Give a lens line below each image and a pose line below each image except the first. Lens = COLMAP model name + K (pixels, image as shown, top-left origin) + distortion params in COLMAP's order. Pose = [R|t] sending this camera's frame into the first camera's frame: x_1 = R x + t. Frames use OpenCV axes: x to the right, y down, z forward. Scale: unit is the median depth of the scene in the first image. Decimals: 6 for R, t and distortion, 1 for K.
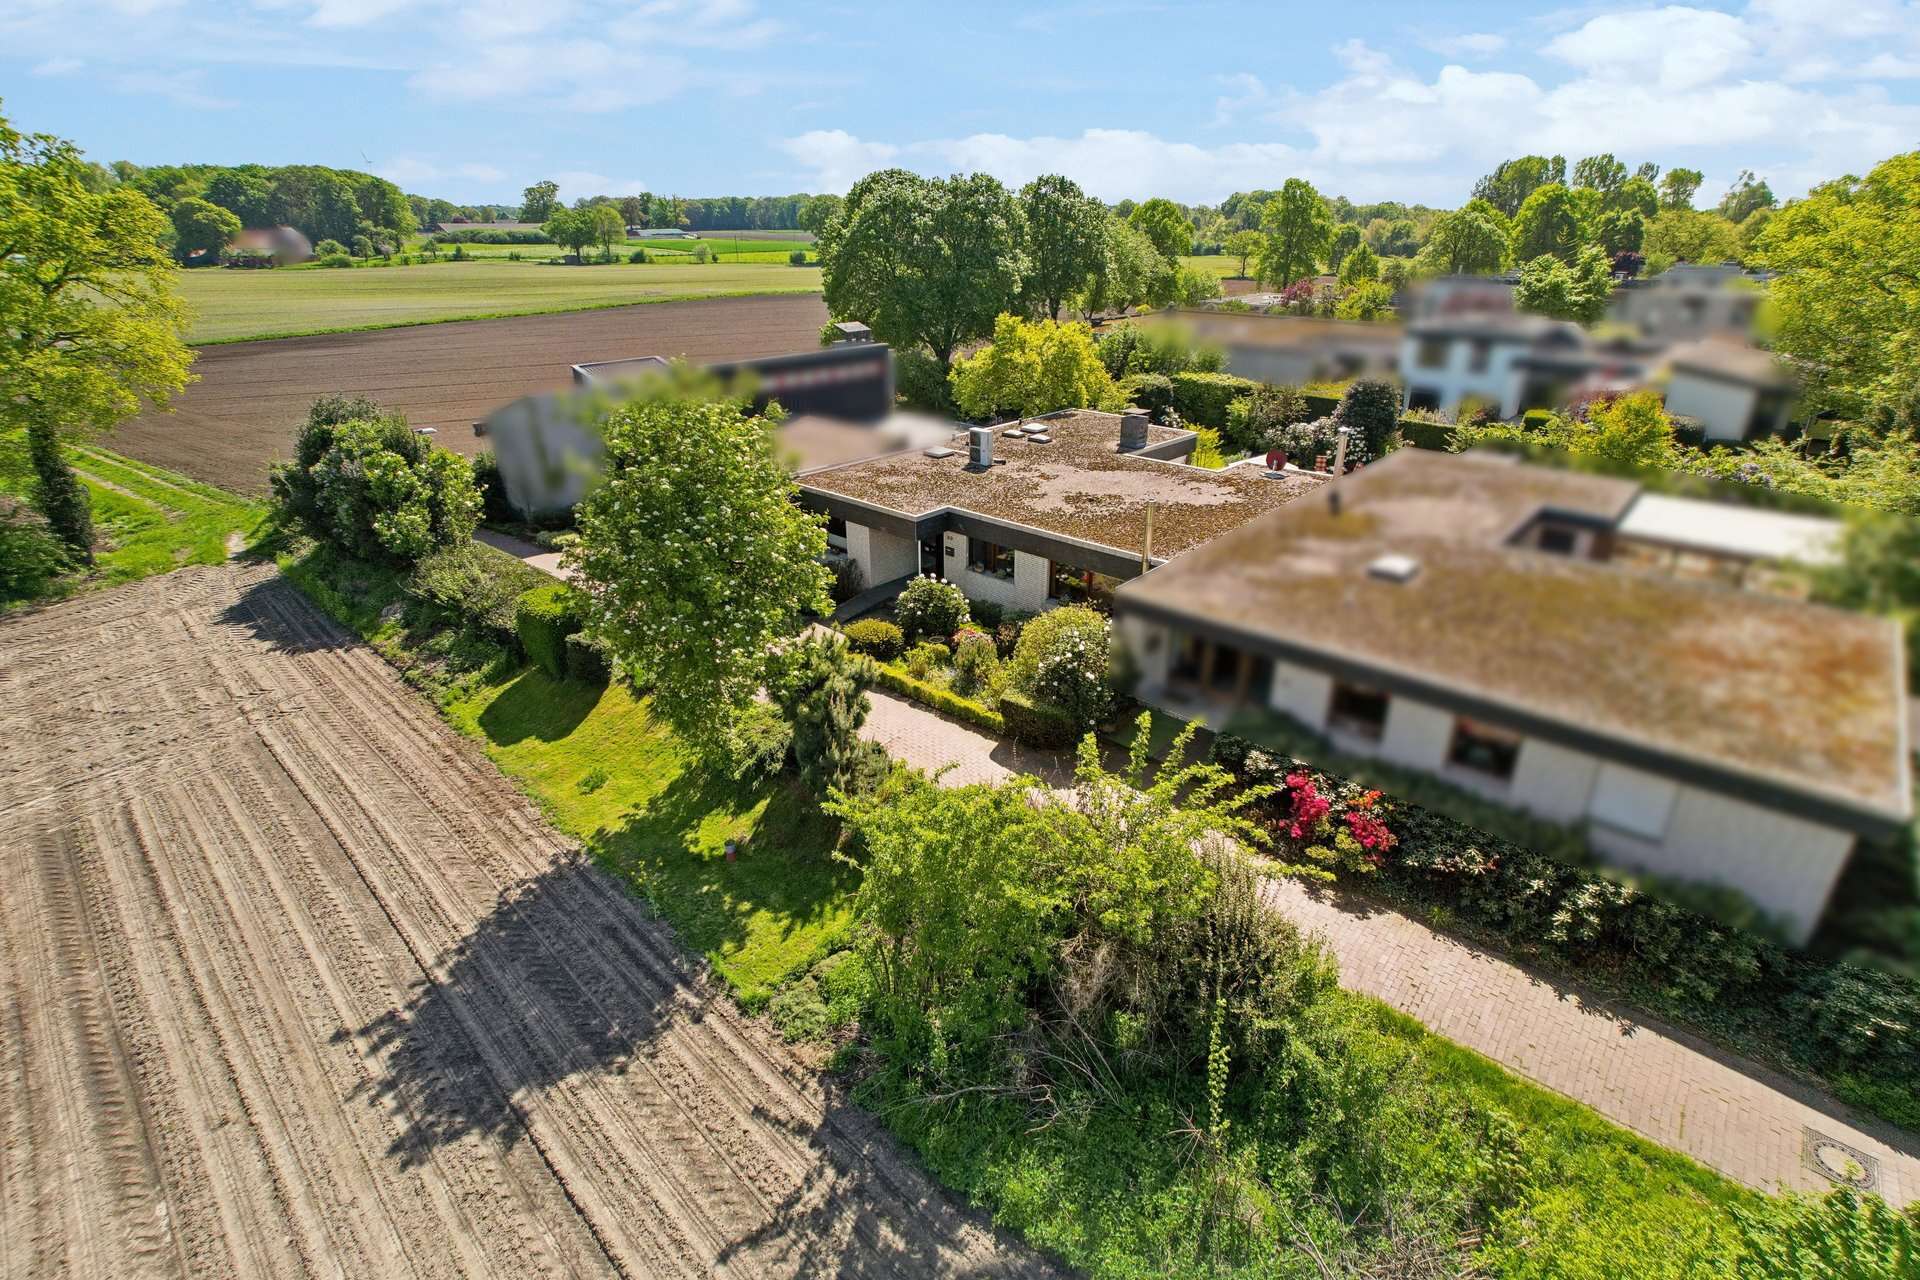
lens RADIAL K [[911.0, 0, 948.4], [0, 911.0, 636.5], [0, 0, 1]] dist [0.027366, -0.000014]
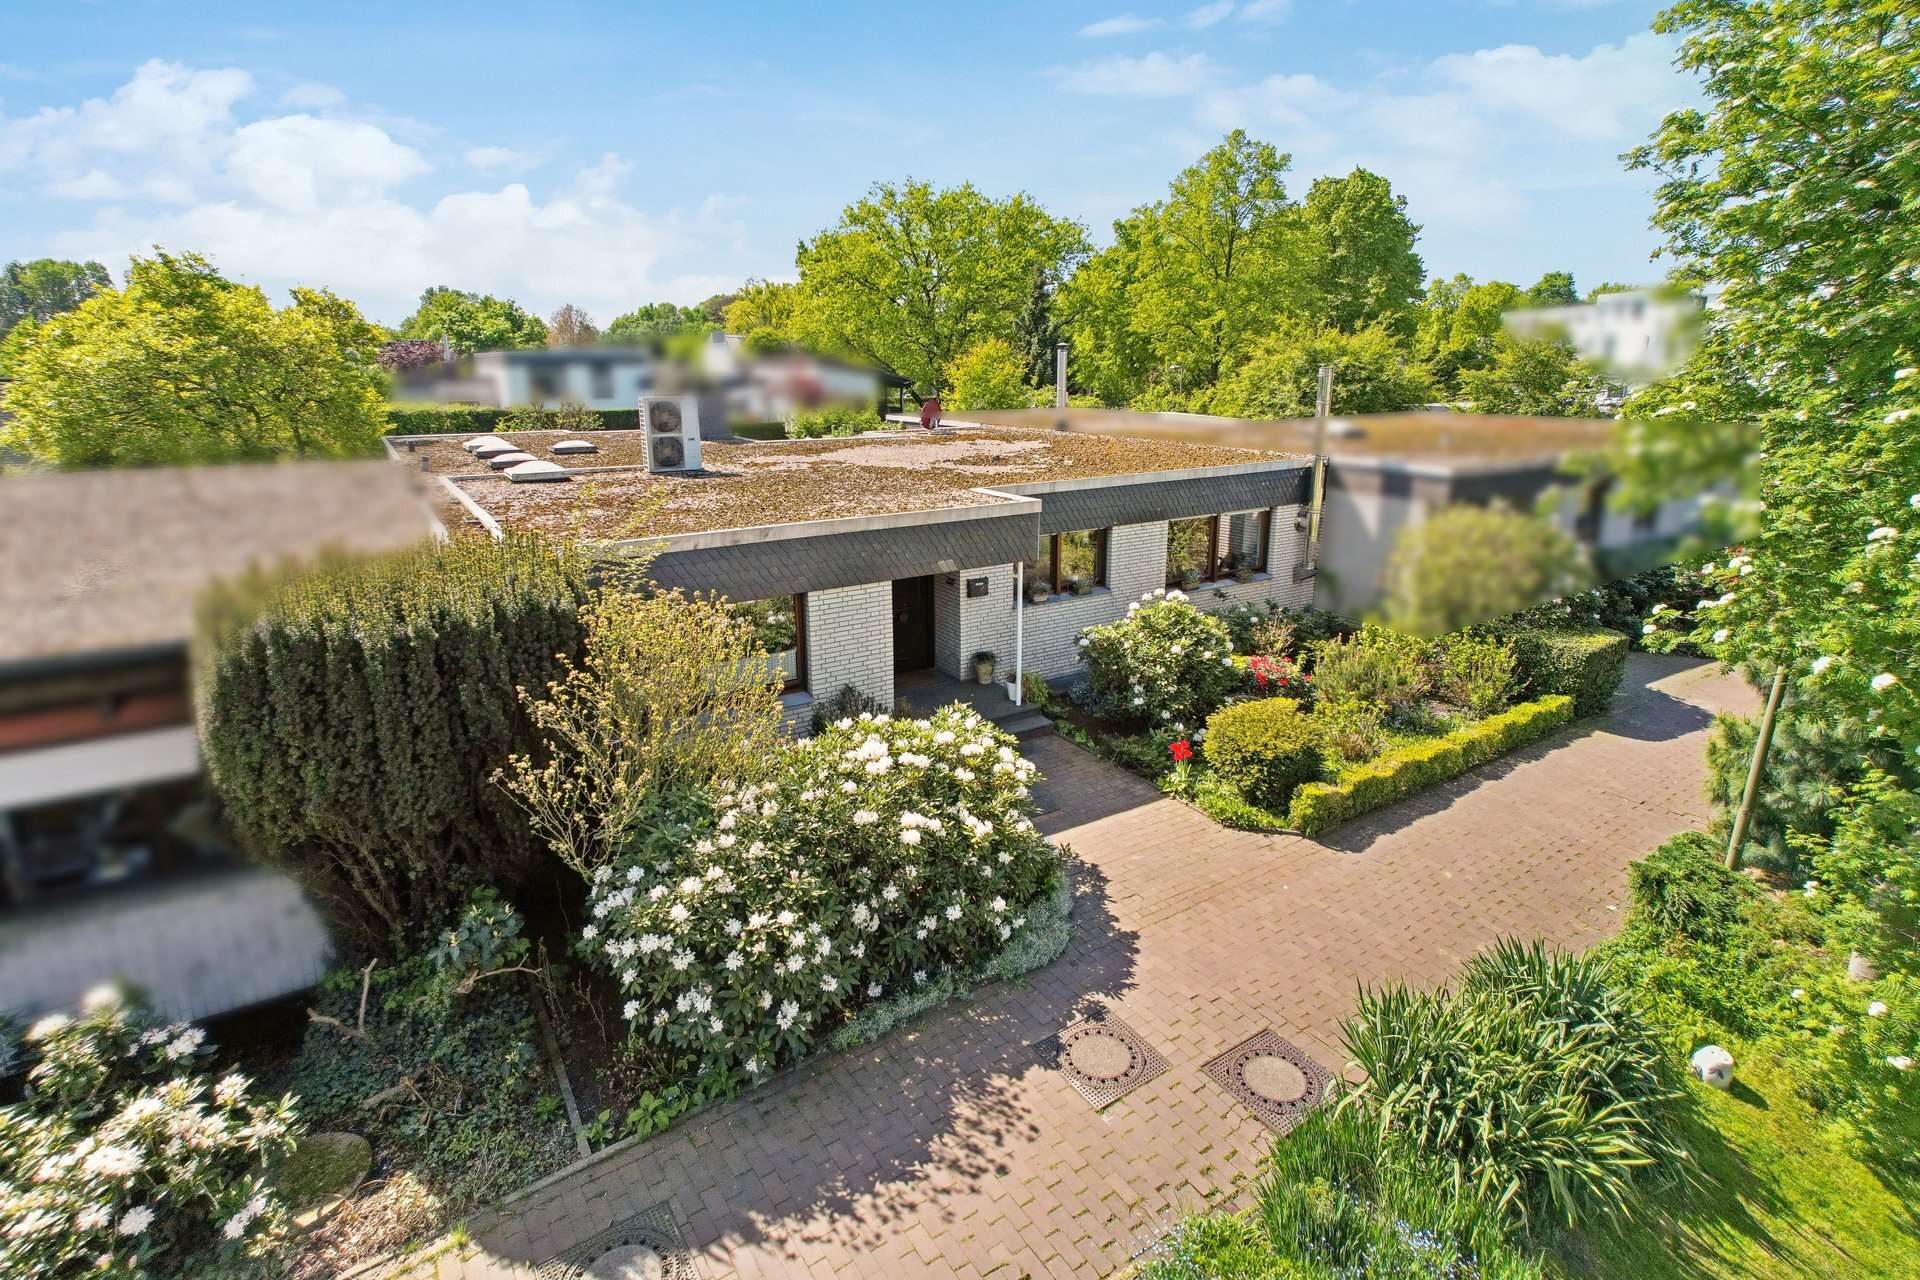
lens RADIAL K [[911.0, 0, 948.4], [0, 911.0, 636.5], [0, 0, 1]] dist [0.027366, -0.000014]
pose [[0.254536, -0.258991, 0.931737, -0.533391], [0.400586, 0.905162, 0.142170, -0.171868], [-0.880194, 0.337054, 0.334145, 1.040981]]
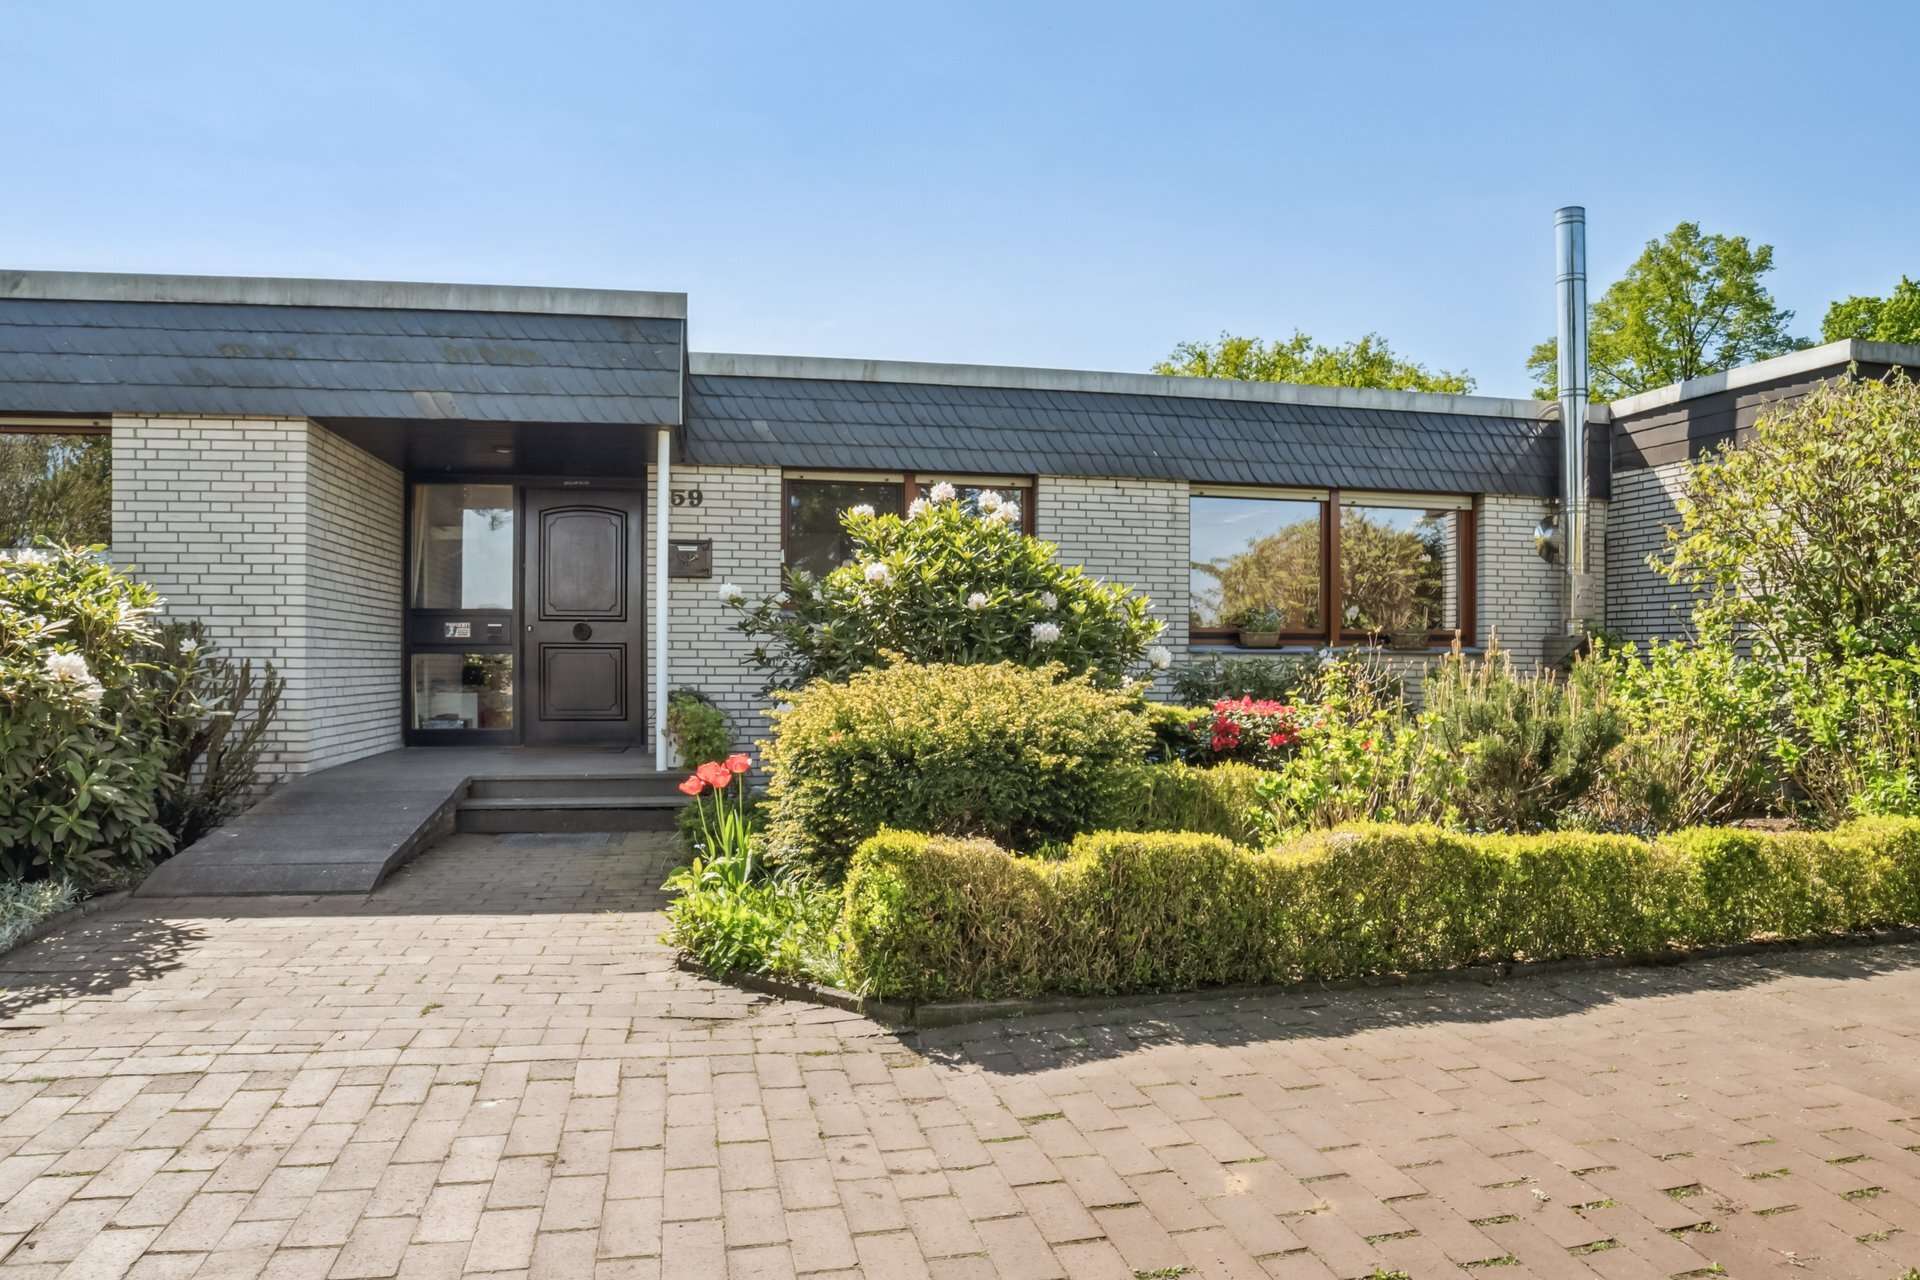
lens RADIAL K [[1191.2, 0, 958.3], [0, 1191.2, 670.9], [0, 0, 1]] dist [-0.069415, 0.042492]
pose [[0.565045, -0.001433, 0.825059, -0.266702], [0.333888, 0.914853, -0.227076, 0.016782], [-0.754482, 0.403785, 0.517411, 0.972311]]
